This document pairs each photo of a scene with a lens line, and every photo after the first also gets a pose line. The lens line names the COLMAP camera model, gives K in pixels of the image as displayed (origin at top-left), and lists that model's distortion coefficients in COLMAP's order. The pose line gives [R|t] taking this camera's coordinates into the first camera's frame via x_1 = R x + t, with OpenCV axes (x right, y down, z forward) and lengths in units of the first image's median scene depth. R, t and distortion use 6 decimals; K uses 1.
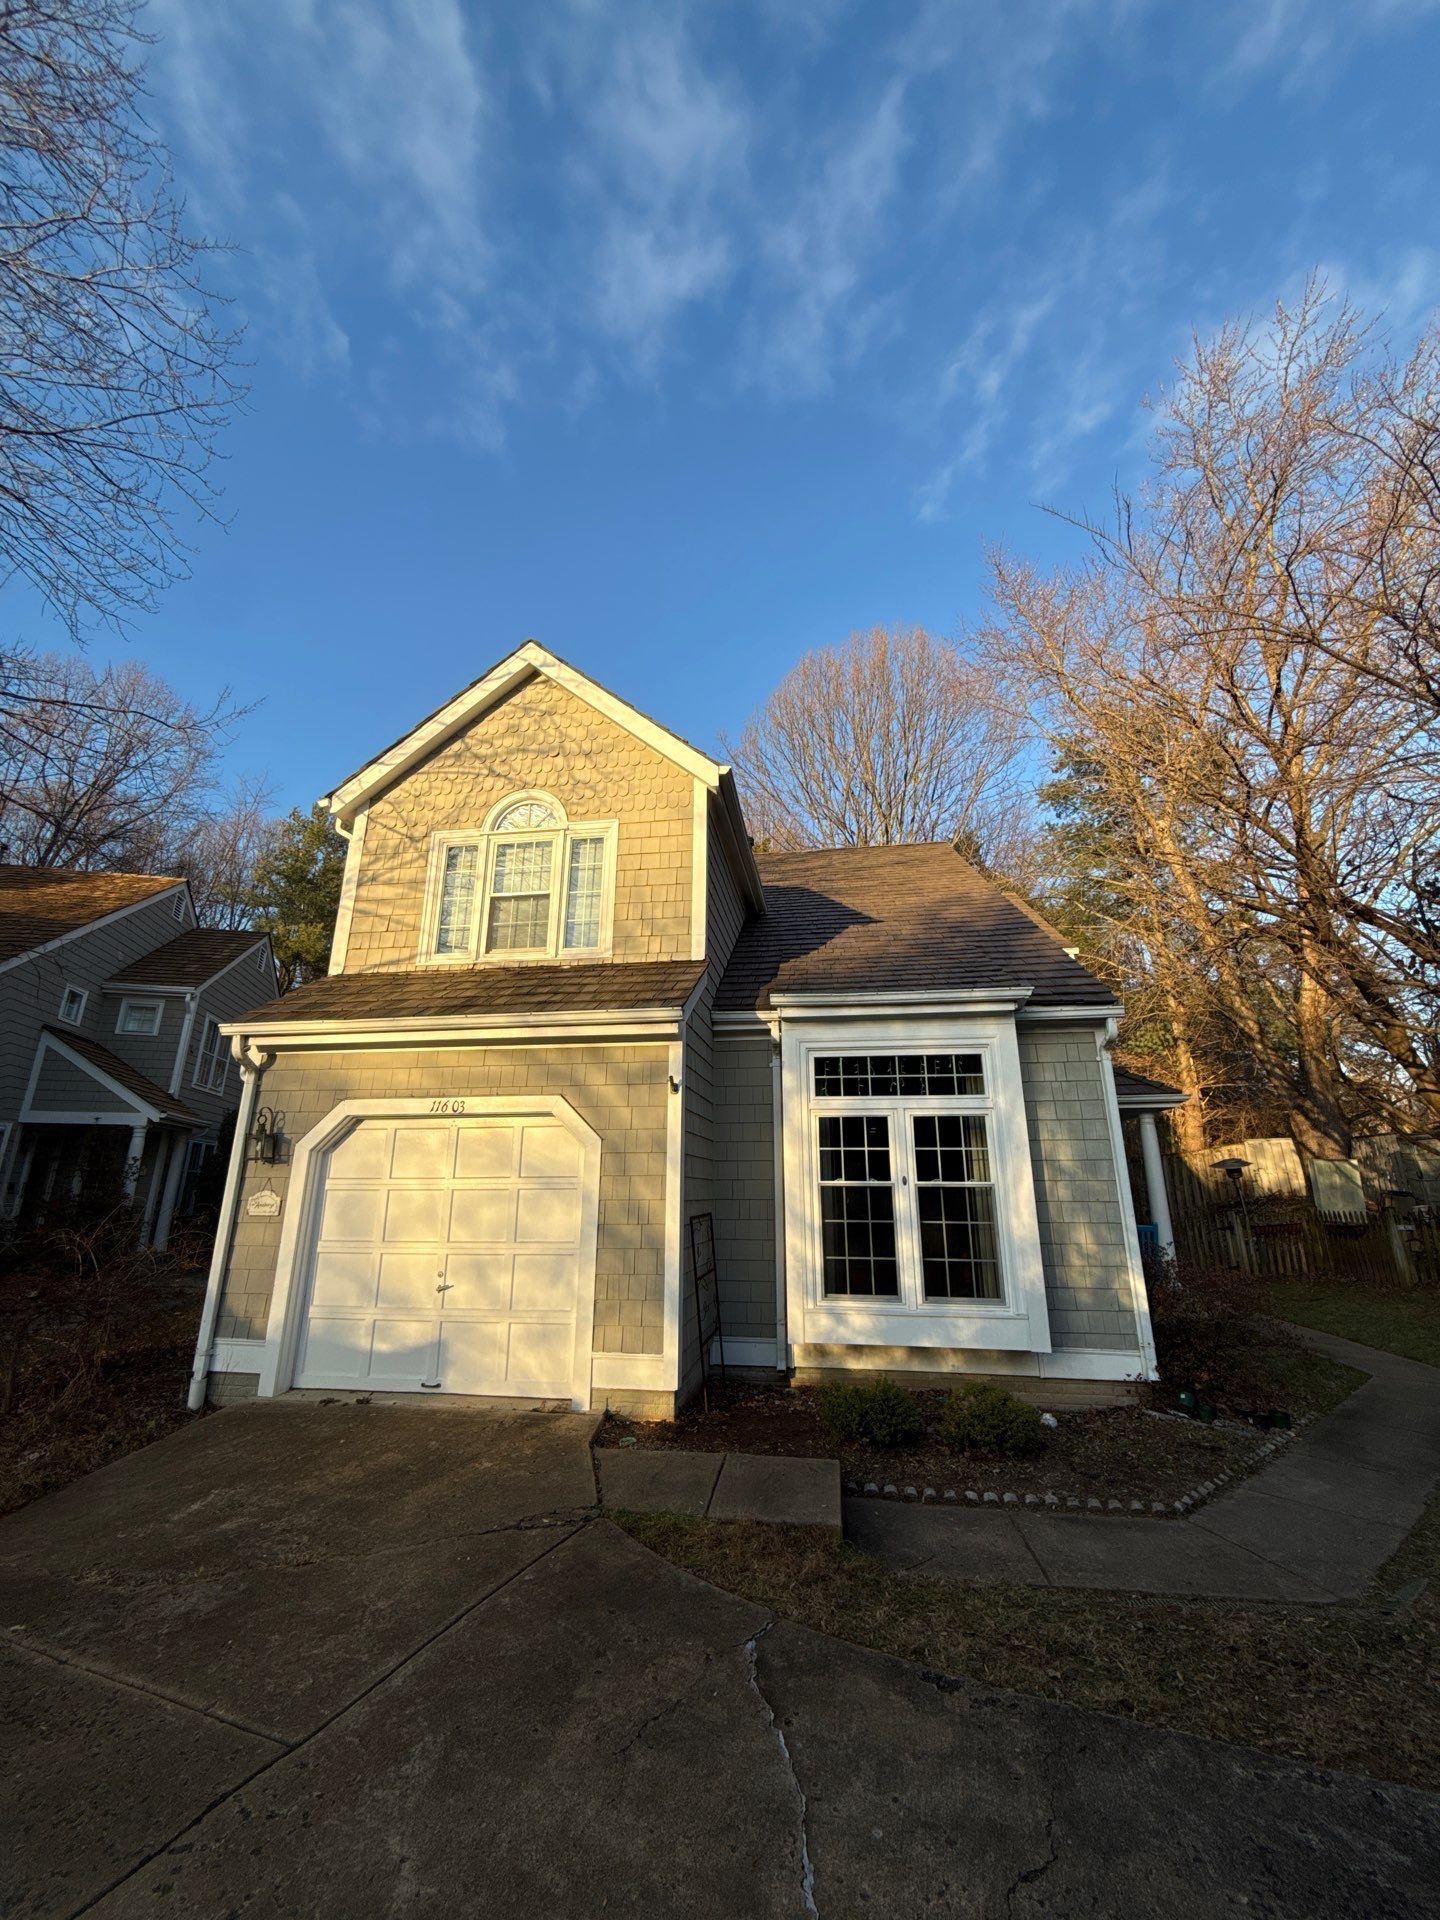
lens RADIAL K [[759.1, 0, 719.0], [0, 759.1, 959.2], [0, 0, 1]] dist [-0.000647, -0.000055]
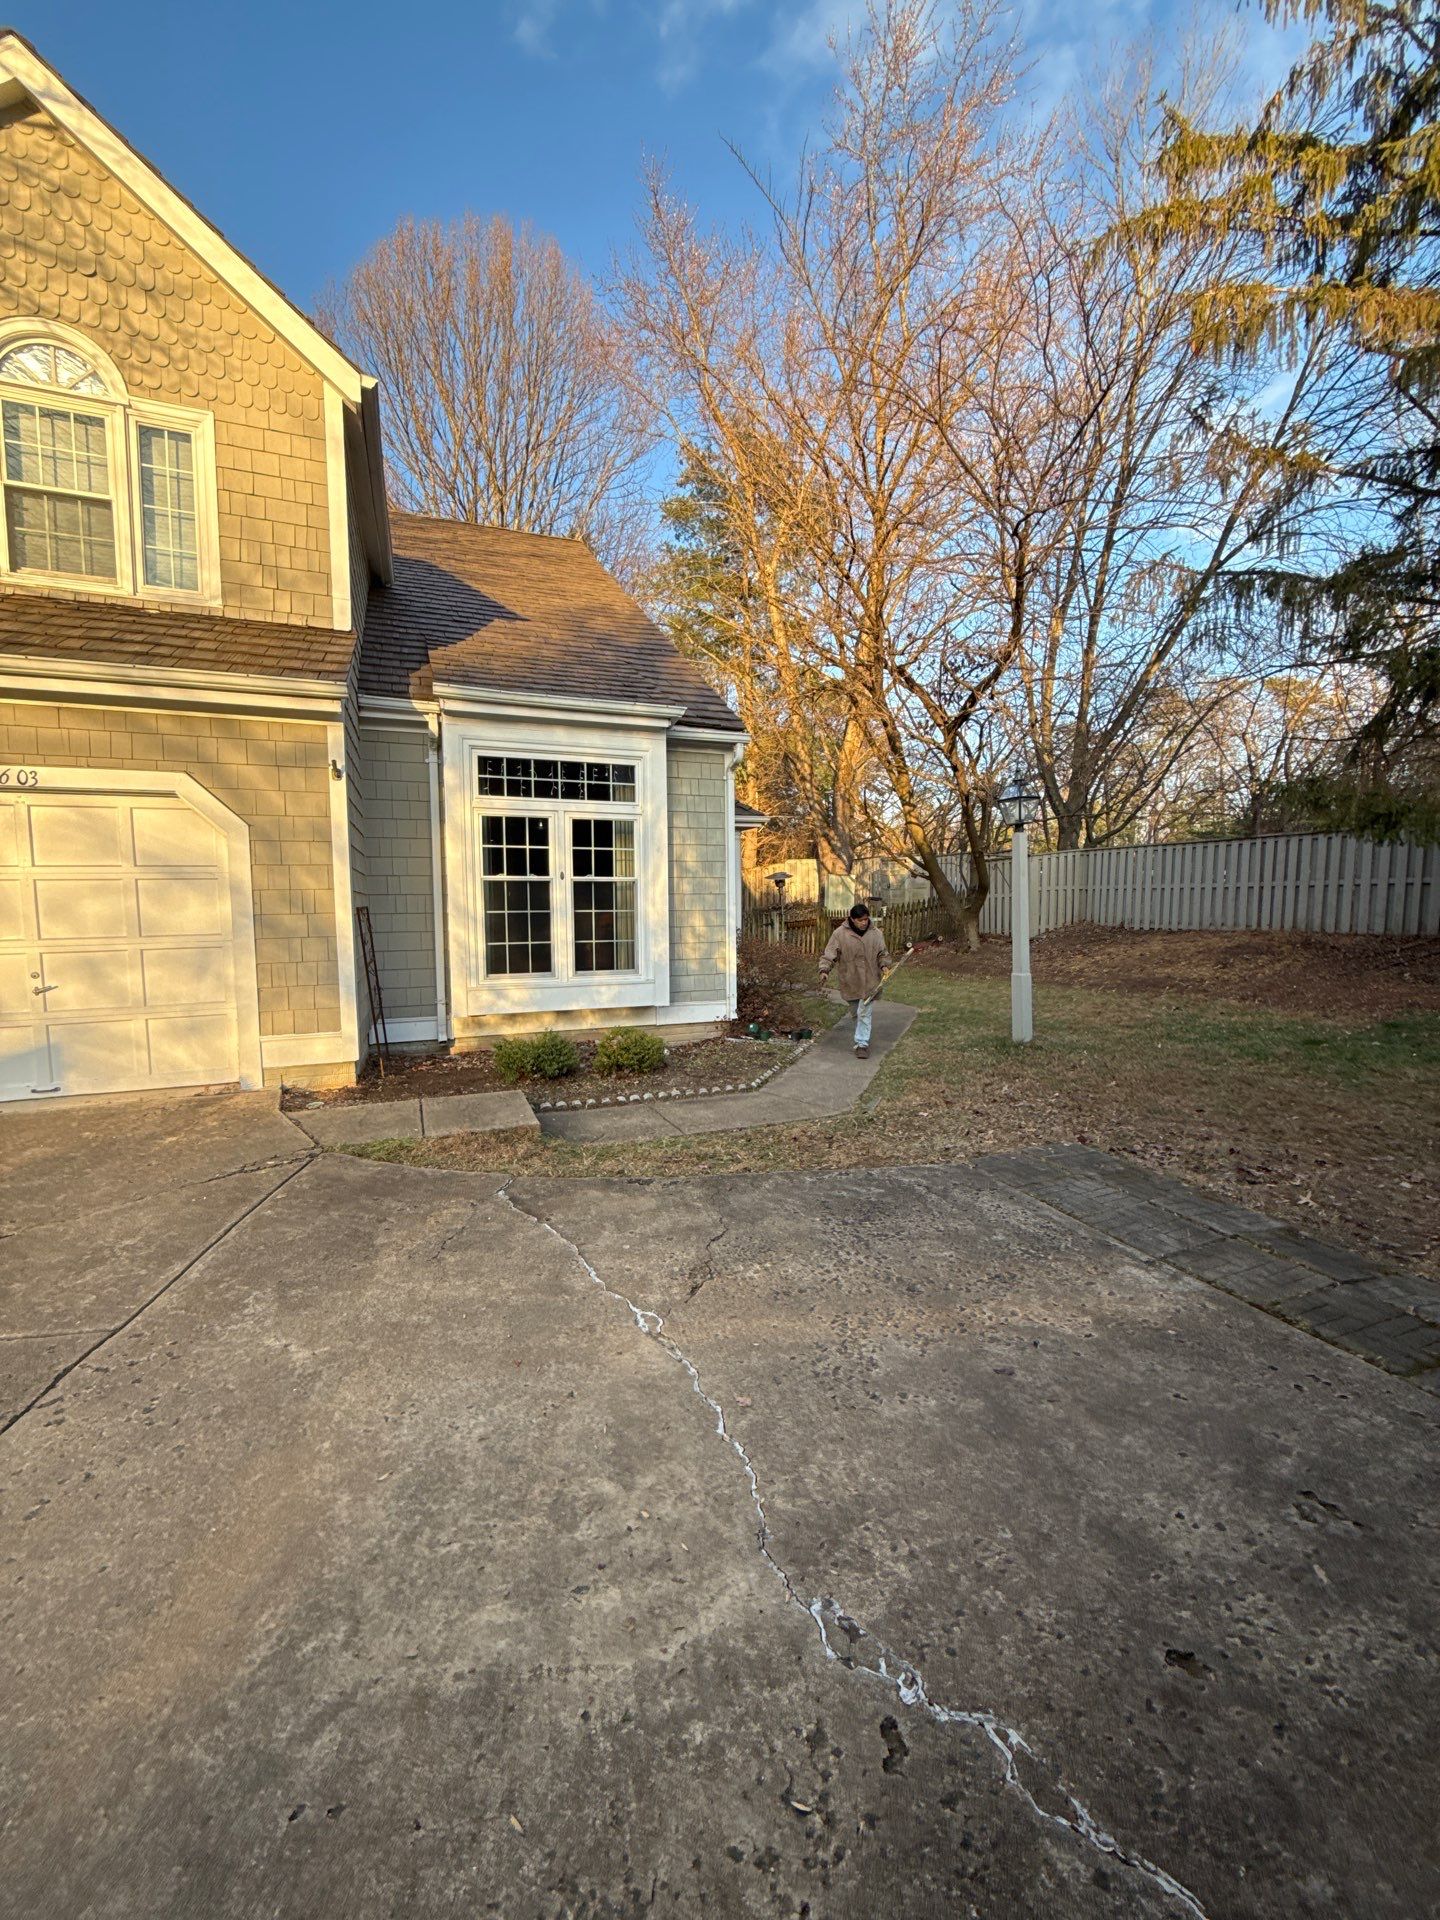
lens RADIAL K [[758.8, 0, 720.0], [0, 758.8, 960.0], [0, 0, 1]] dist [-0.002681, -0.000201]
pose [[0.864567, -0.046498, 0.500362, -0.114000], [-0.134382, 0.938054, 0.319369, 0.021761], [-0.484216, -0.343356, 0.804762, -0.044947]]
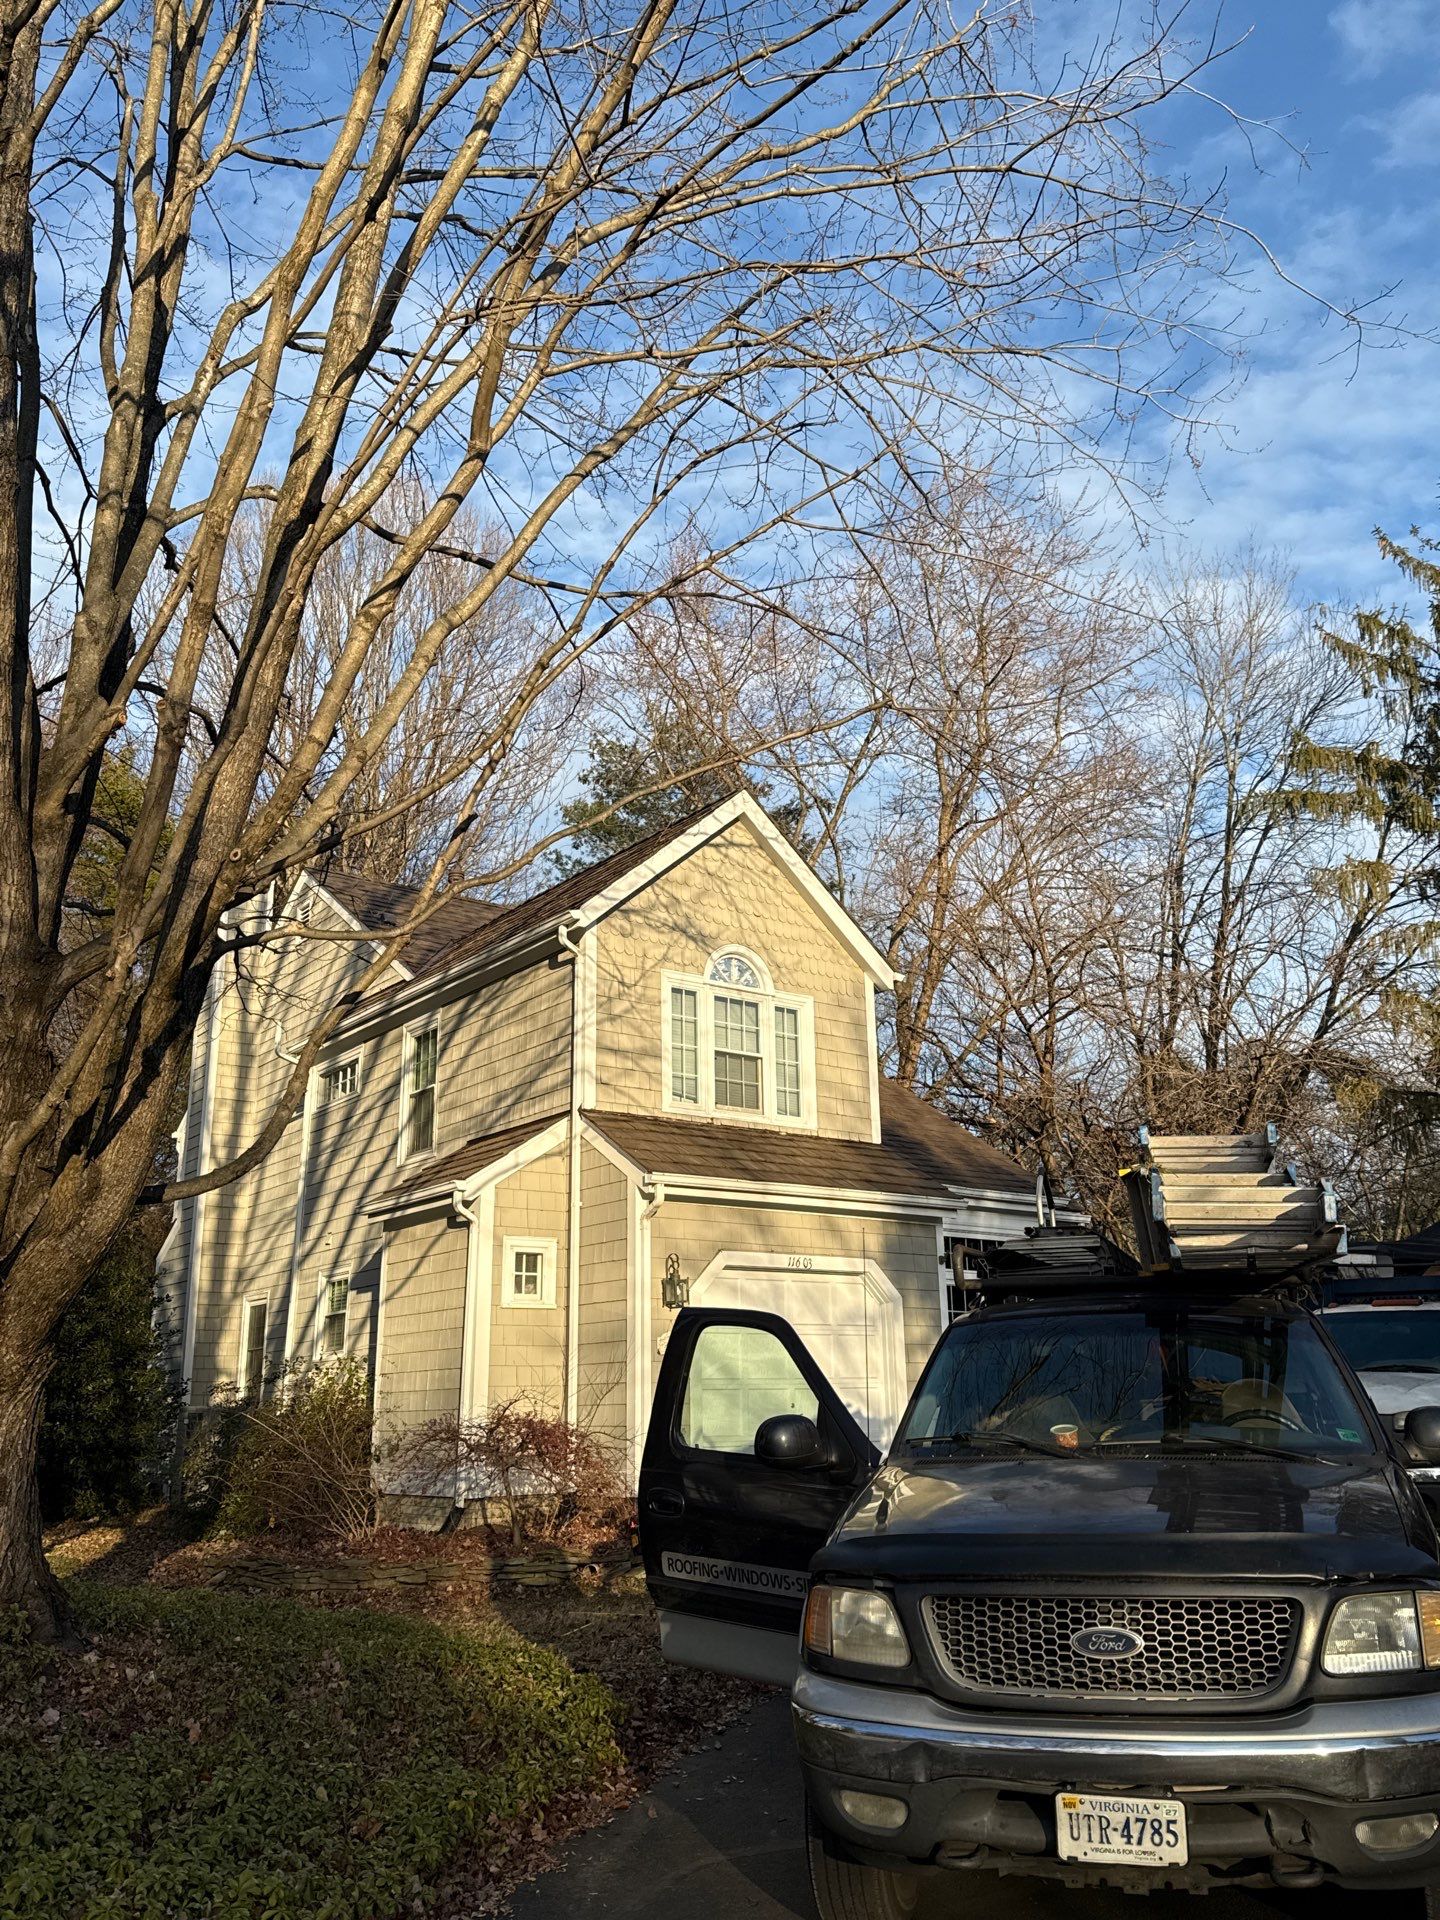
lens RADIAL K [[1560.6, 0, 720.0], [0, 1560.6, 960.0], [0, 0, 1]] dist [0.049246, -0.000972]
pose [[0.699121, 0.184823, 0.690703, -2.040895], [-0.192728, 0.978970, -0.066882, -0.073020], [-0.688539, -0.086360, 0.720039, -0.572343]]
